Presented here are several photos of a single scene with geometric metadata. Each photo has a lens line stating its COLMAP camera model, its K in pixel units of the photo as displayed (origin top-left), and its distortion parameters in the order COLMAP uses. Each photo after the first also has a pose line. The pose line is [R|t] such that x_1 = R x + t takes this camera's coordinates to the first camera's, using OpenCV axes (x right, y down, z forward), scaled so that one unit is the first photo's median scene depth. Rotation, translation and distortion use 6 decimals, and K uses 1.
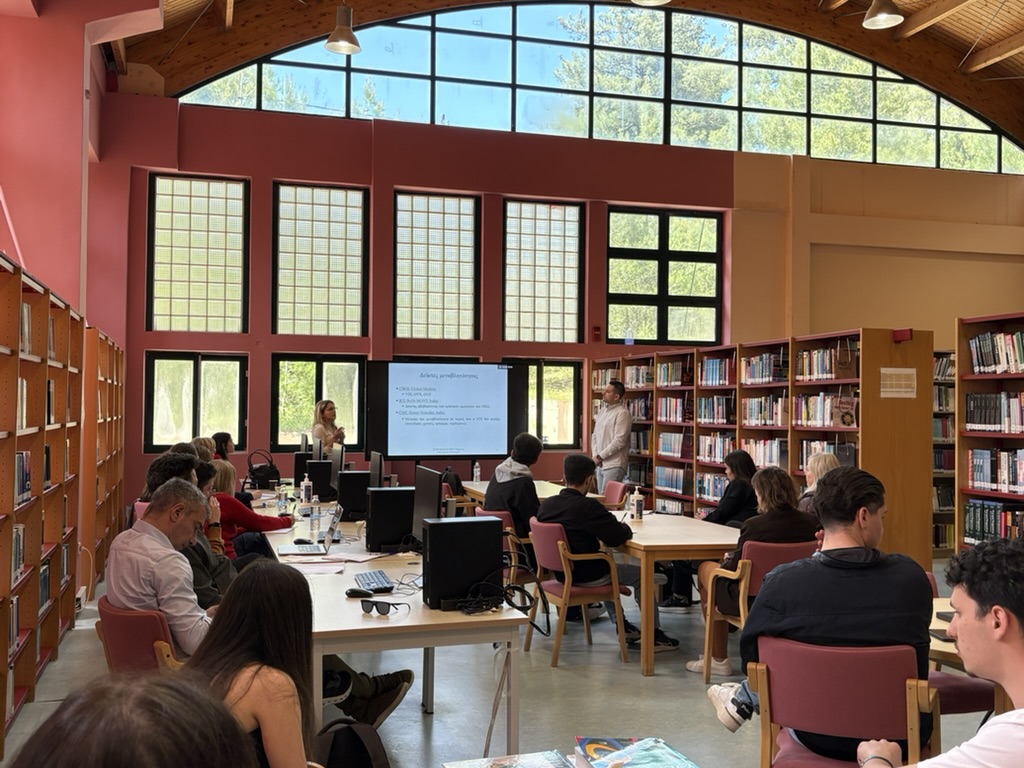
lens RADIAL K [[1082.3, 0, 512.0], [0, 1082.3, 384.0], [0, 0, 1]] dist [0.125896, -0.494767]
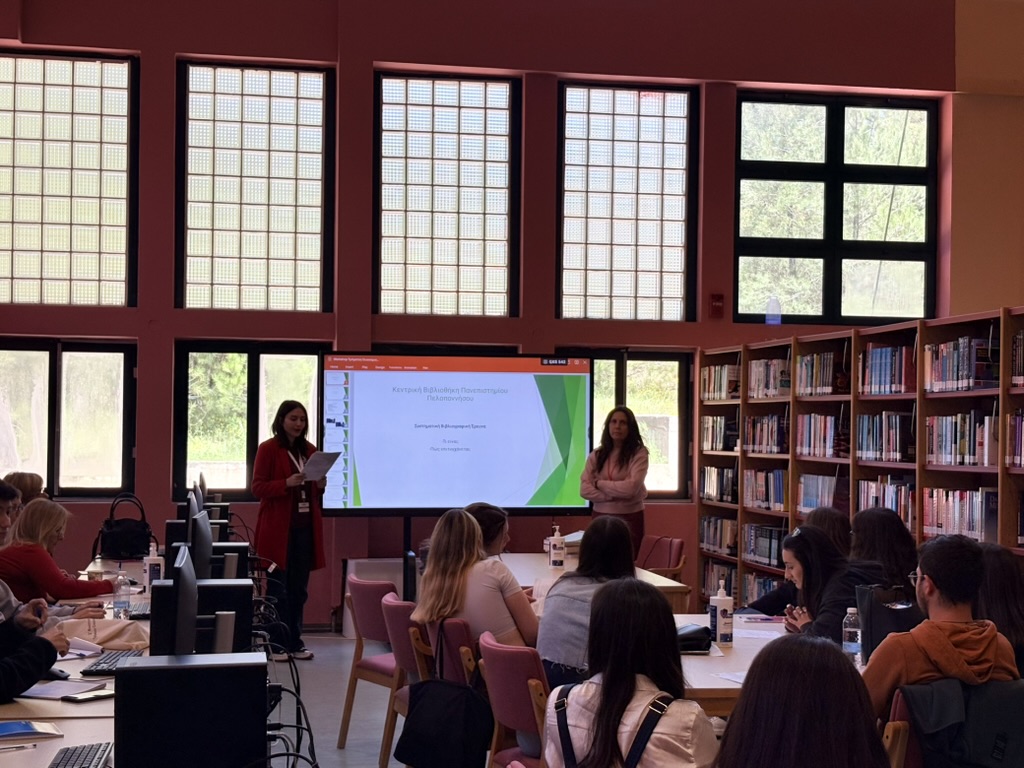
lens RADIAL K [[1655.4, 0, 516.6], [0, 1655.4, 409.2], [0, 0, 1]] dist [0.095760, -0.195106]
pose [[0.994640, 0.002278, -0.103373, 0.065961], [-0.000908, 0.999911, 0.013297, -0.001480], [0.103394, -0.013131, 0.994554, 0.083267]]
